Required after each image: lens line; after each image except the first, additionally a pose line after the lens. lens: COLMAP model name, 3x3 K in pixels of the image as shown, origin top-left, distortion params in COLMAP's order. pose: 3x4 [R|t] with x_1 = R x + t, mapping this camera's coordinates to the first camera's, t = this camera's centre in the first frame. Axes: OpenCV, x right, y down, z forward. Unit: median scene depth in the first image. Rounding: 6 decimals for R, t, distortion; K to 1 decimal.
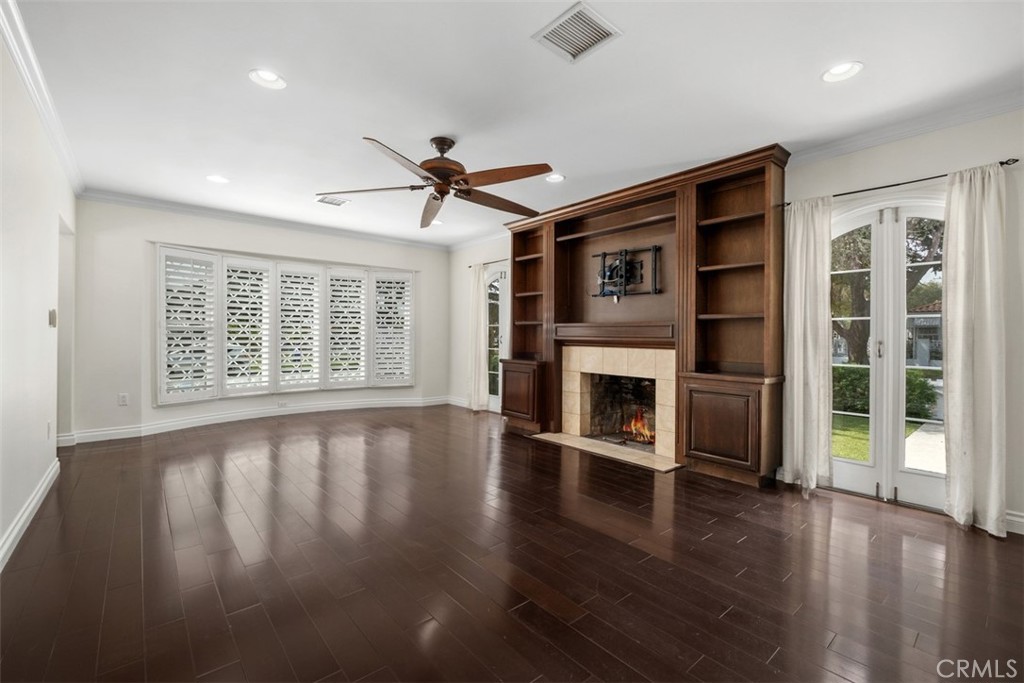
lens RADIAL K [[441.9, 0, 512.7], [0, 441.9, 338.0], [0, 0, 1]] dist [-0.002915, -0.000757]
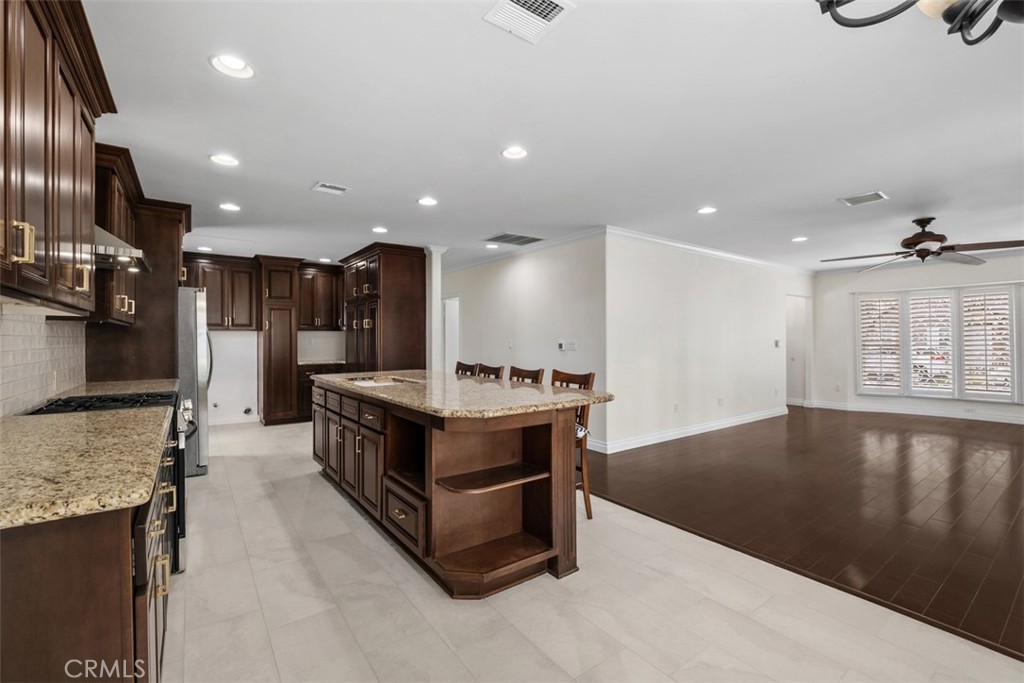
lens RADIAL K [[441.9, 0, 512.7], [0, 441.9, 338.0], [0, 0, 1]] dist [-0.002915, -0.000757]
pose [[-0.067911, -0.010720, -0.997634, 1.074851], [0.001710, 0.999940, -0.010861, -0.040810], [0.997690, -0.002444, -0.067889, -0.182807]]
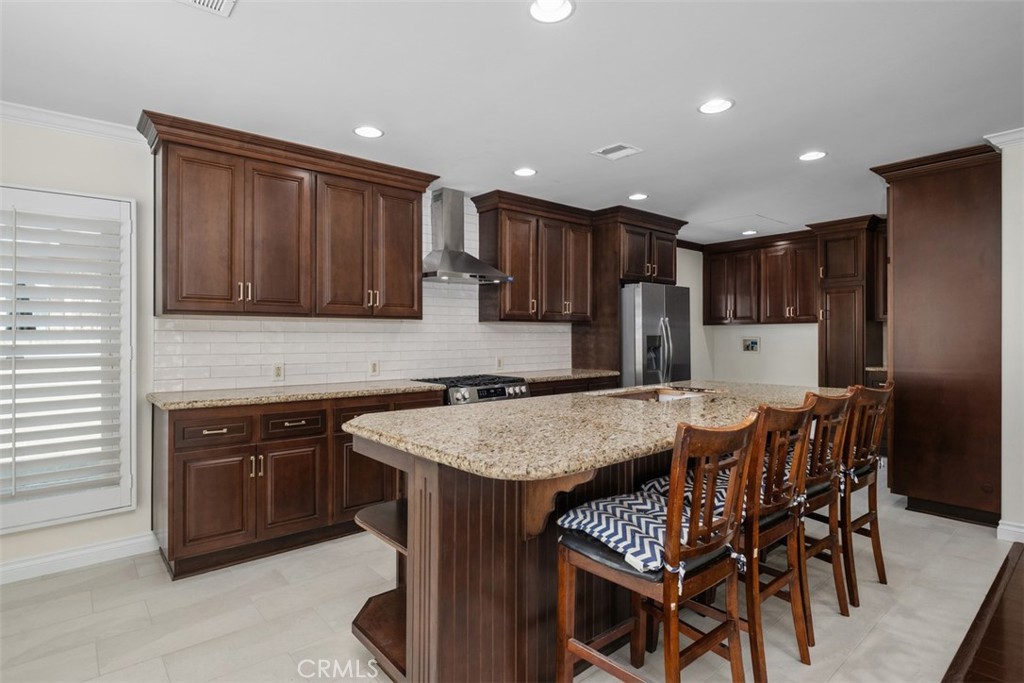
lens RADIAL K [[525.7, 0, 513.3], [0, 525.7, 334.9], [0, 0, 1]] dist [-0.004756, -0.001400]
pose [[-0.999968, -0.003009, -0.007460, 0.399829], [-0.003005, 0.999995, -0.000594, -0.046714], [0.007461, -0.000572, -0.999972, 0.257435]]
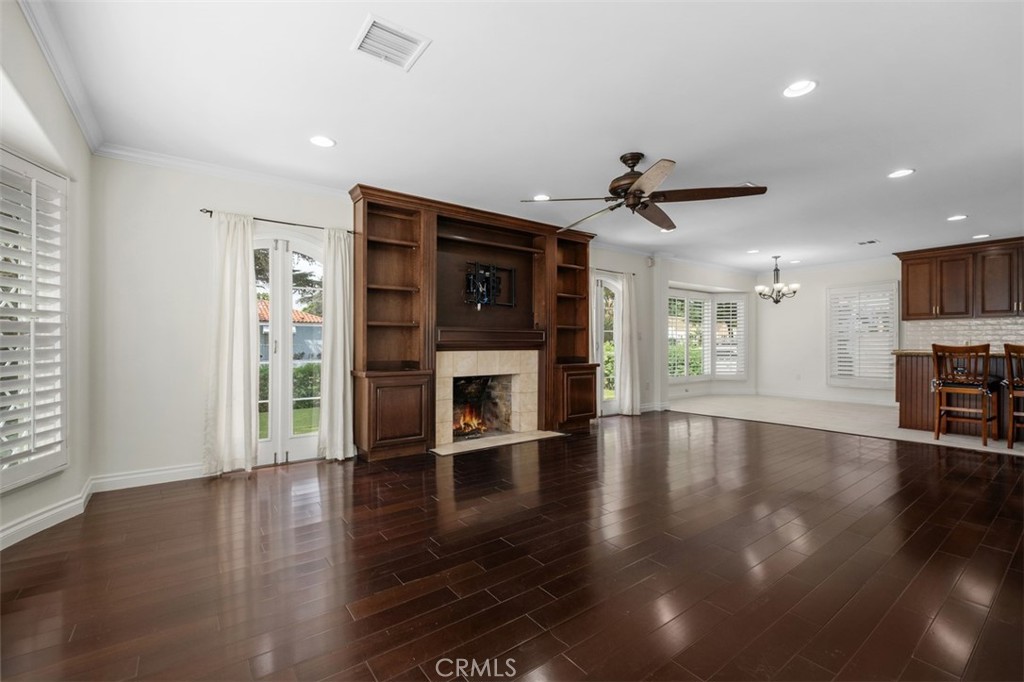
lens RADIAL K [[436.0, 0, 512.0], [0, 436.0, 341.0], [0, 0, 1]] dist [0.001240, -0.000143]
pose [[0.064474, -0.001055, 0.997919, -0.968529], [0.005542, 0.999984, 0.000699, -0.003052], [-0.997904, 0.005486, 0.064479, 0.974629]]
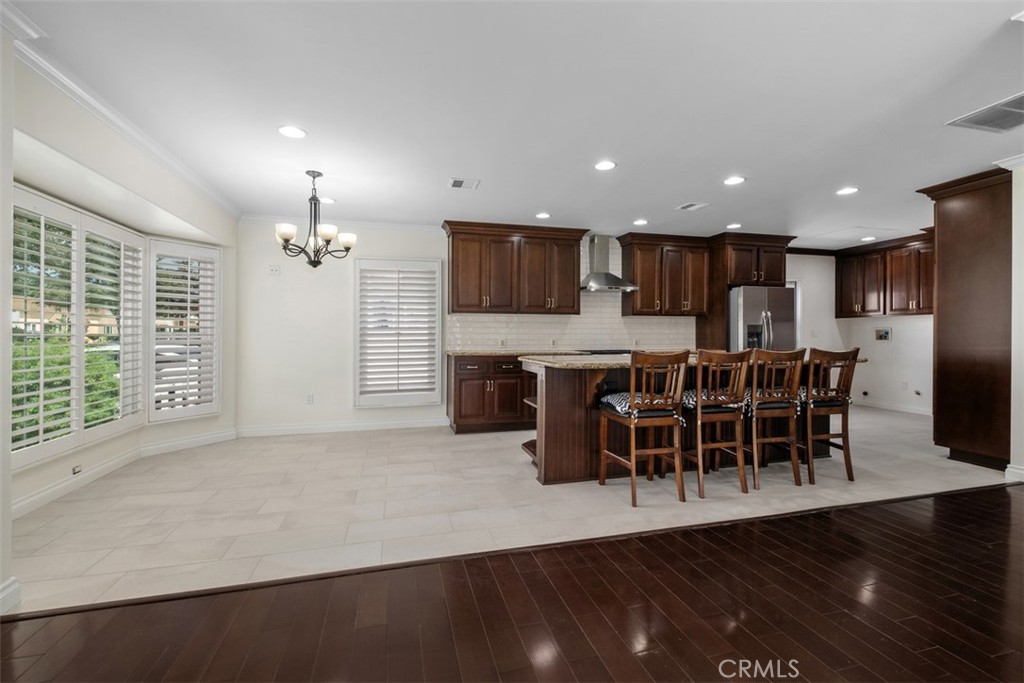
lens RADIAL K [[447.8, 0, 511.9], [0, 447.8, 333.7], [0, 0, 1]] dist [-0.000800, -0.000424]
pose [[-0.904540, -0.004788, 0.426362, 0.146890], [-0.005171, 0.999987, 0.000260, -0.013536], [-0.426358, -0.001970, -0.904552, 0.661157]]
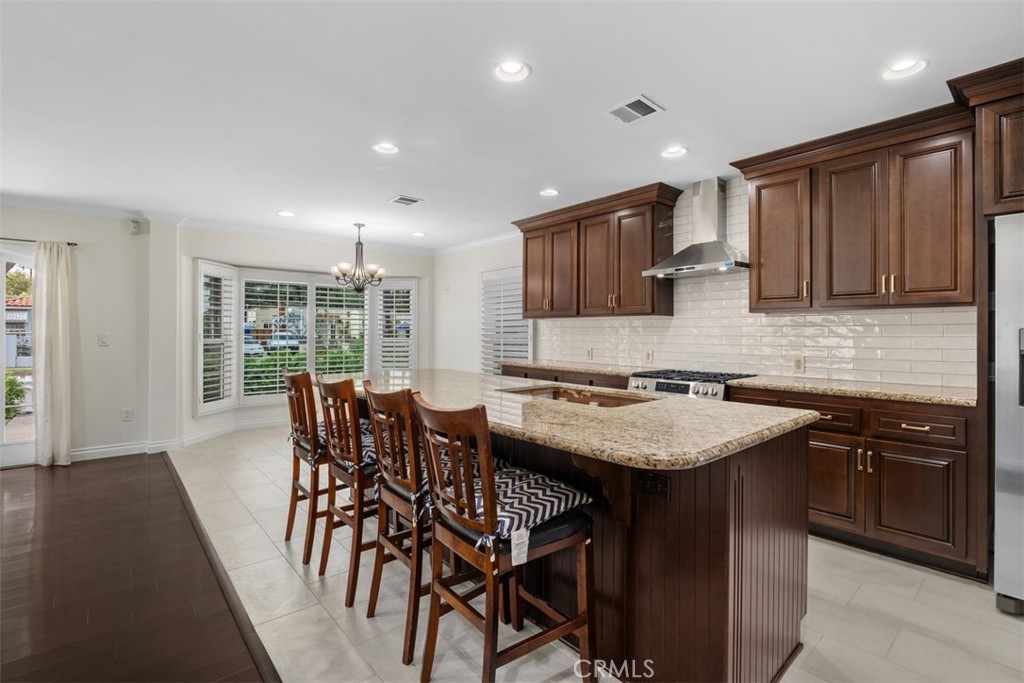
lens RADIAL K [[470.2, 0, 516.4], [0, 470.2, 327.6], [0, 0, 1]] dist [-0.021717, 0.000153]
pose [[-0.017902, 0.002422, 0.999837, -0.432899], [0.001198, 0.999996, -0.002401, -0.047534], [-0.999839, 0.001154, -0.017905, -0.436027]]
